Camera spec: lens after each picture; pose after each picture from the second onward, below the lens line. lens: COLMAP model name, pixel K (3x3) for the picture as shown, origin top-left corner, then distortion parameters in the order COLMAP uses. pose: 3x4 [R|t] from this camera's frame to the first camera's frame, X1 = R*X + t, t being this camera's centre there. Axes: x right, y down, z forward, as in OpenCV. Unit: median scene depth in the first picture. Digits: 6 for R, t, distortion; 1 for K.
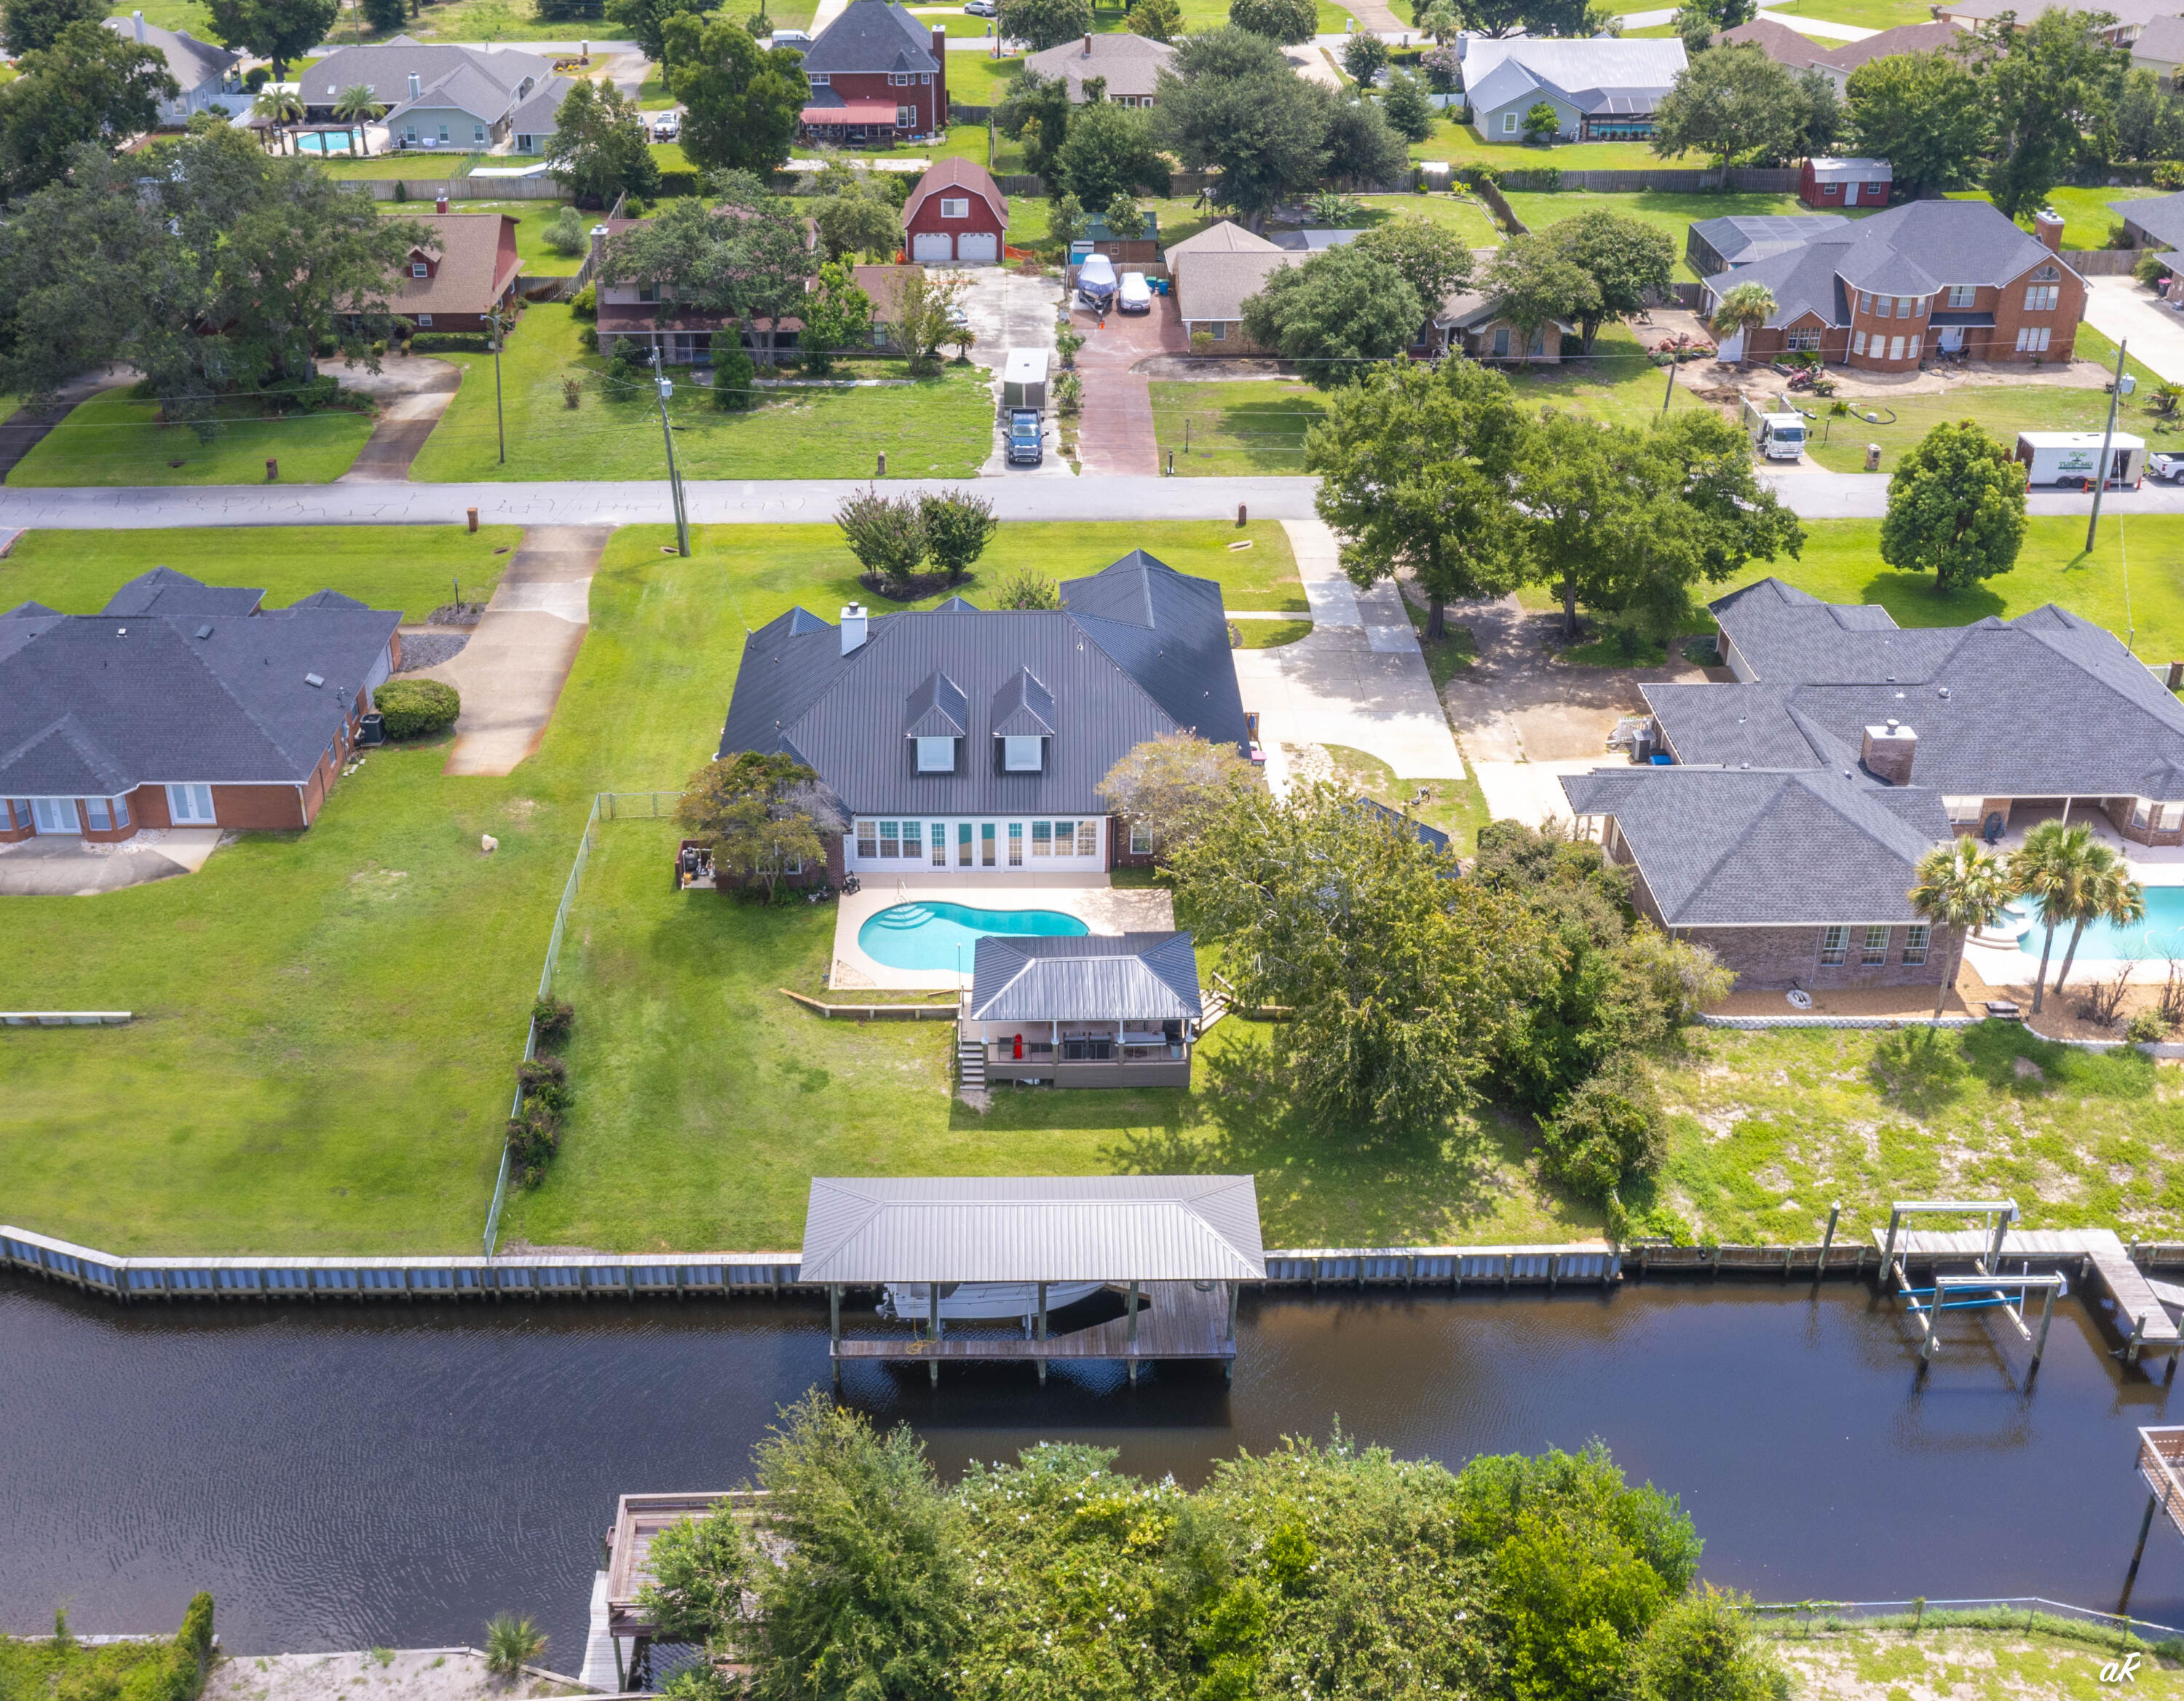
lens RADIAL K [[2253.8, 0, 1040.5], [0, 2253.8, 850.7], [0, 0, 1]] dist [-0.013859, -0.004518]
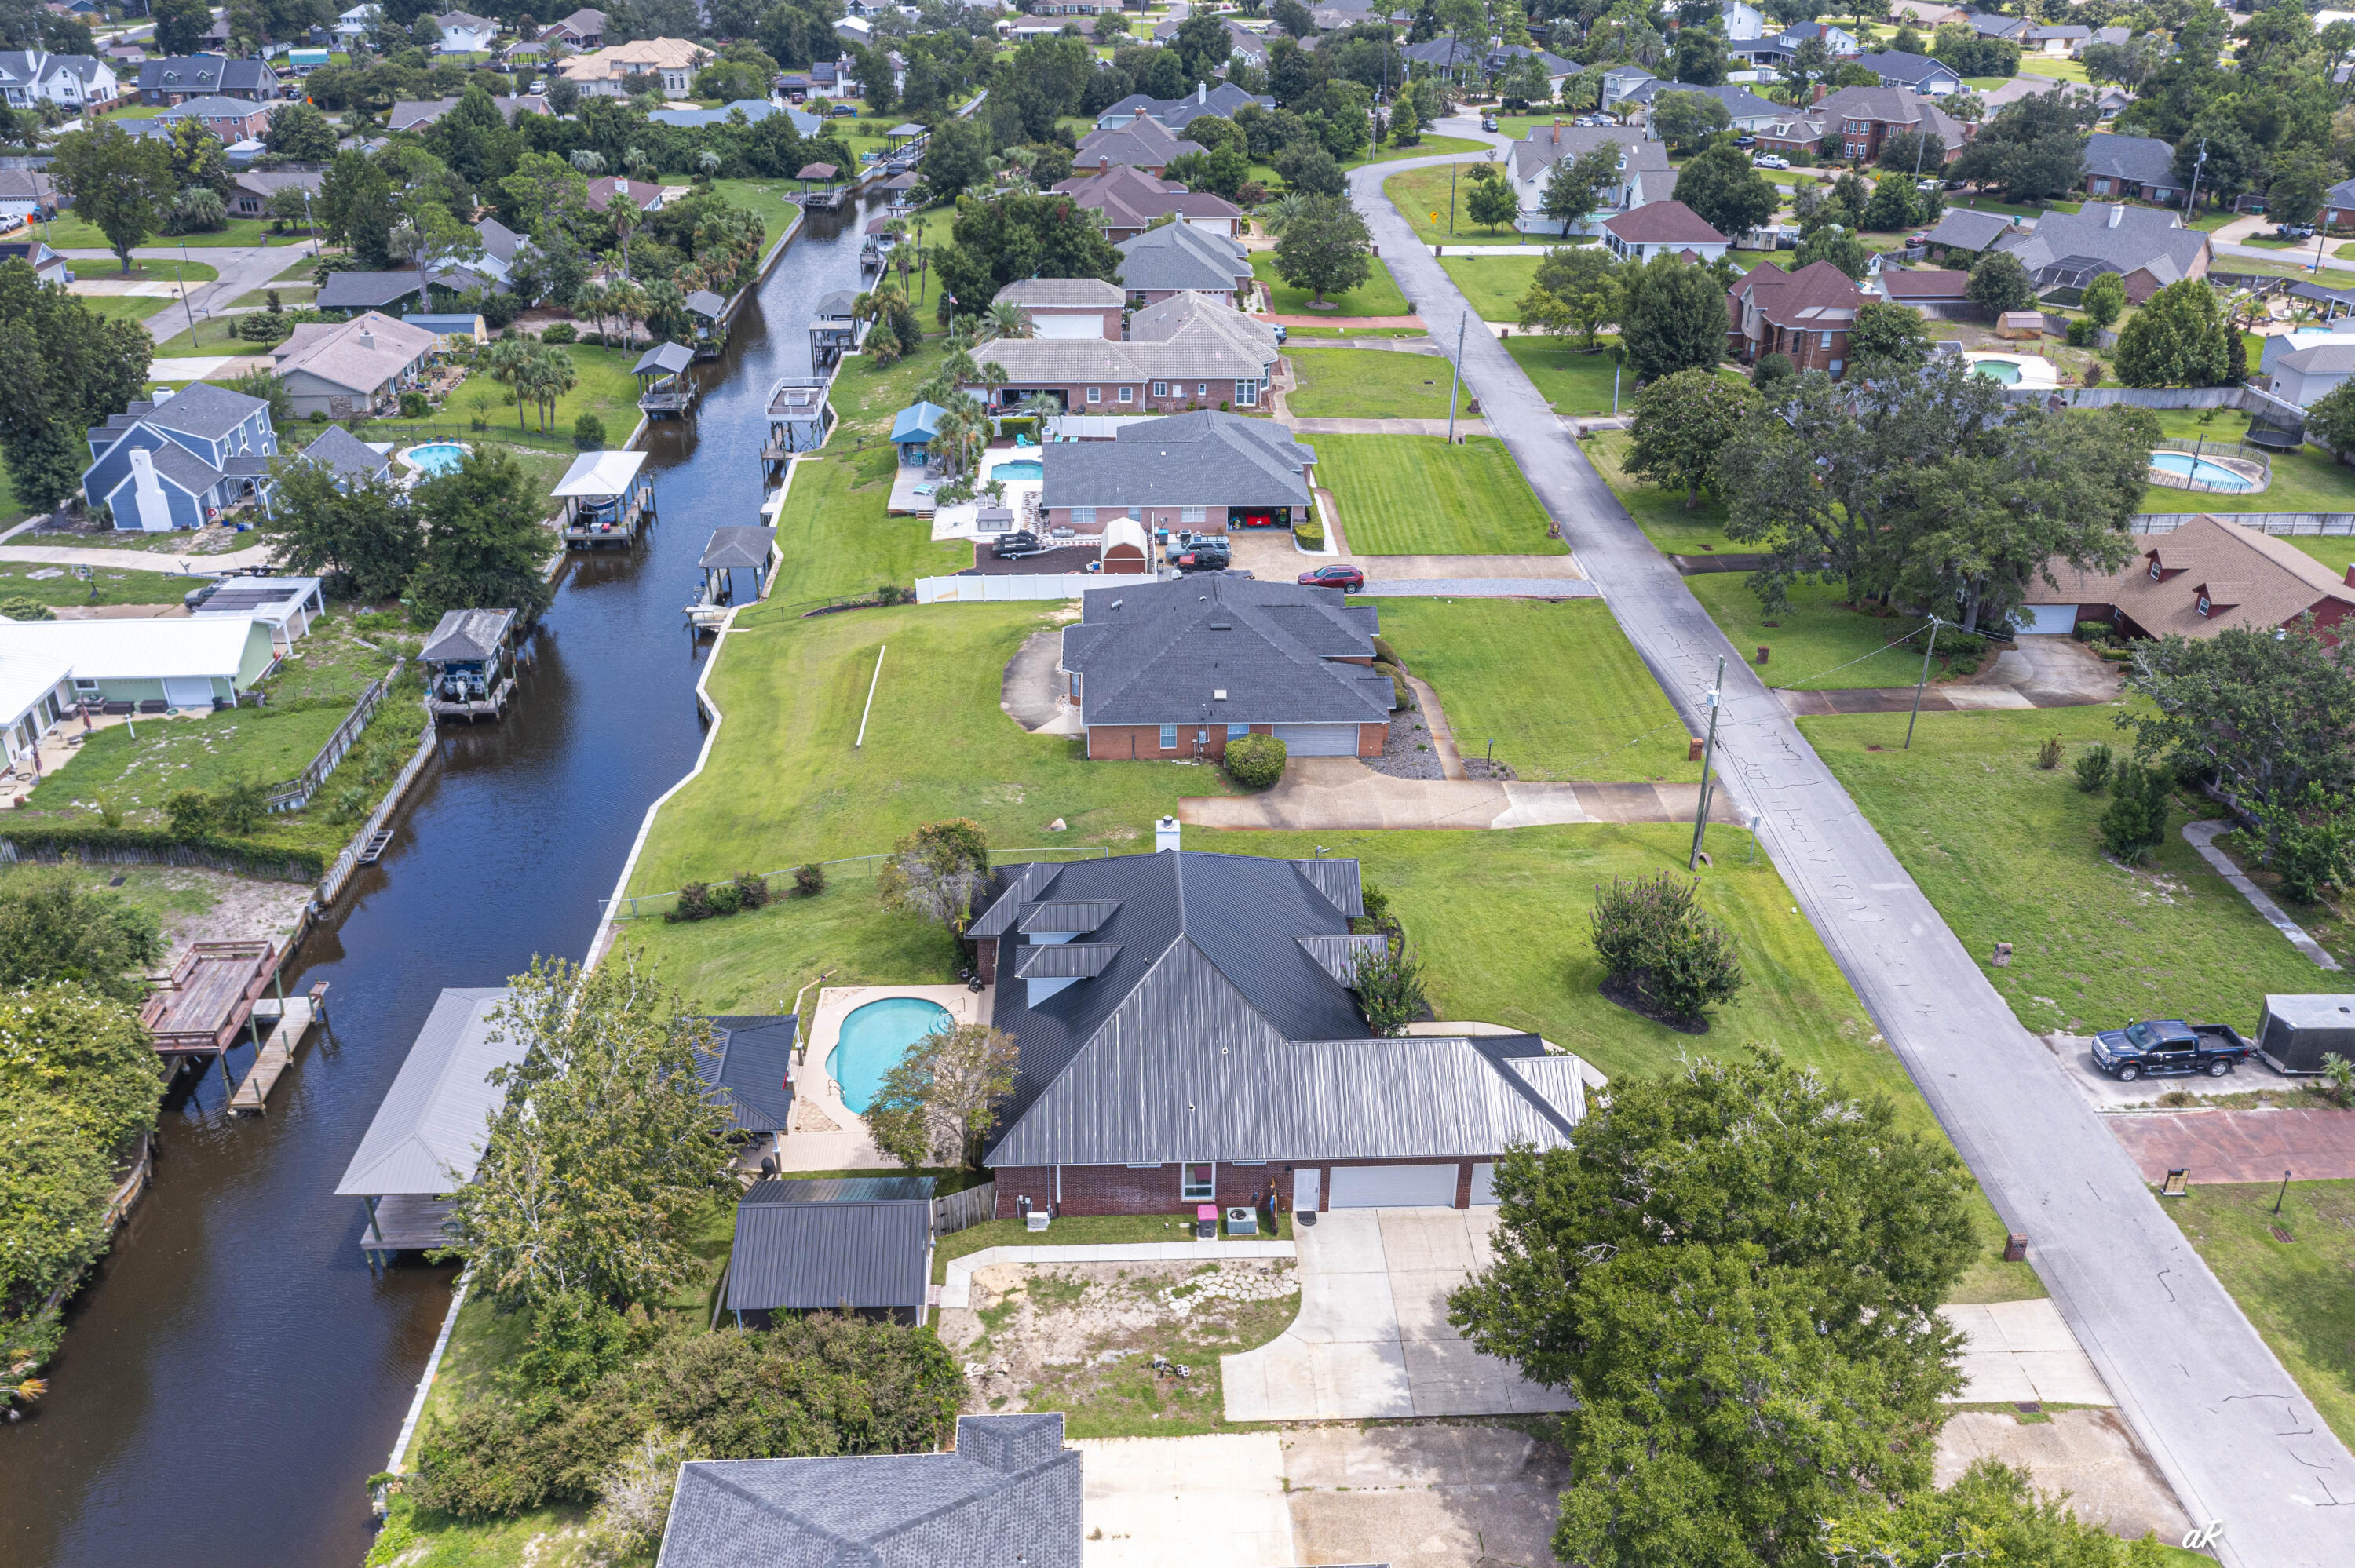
lens RADIAL K [[1965.2, 0, 1177.5], [0, 1965.2, 784.0], [0, 0, 1]] dist [-0.006516, -0.010829]
pose [[0.036096, 0.459364, -0.887514, 0.630885], [-0.509850, 0.772284, 0.378986, -0.410893], [0.859506, 0.438820, 0.262083, 0.656274]]
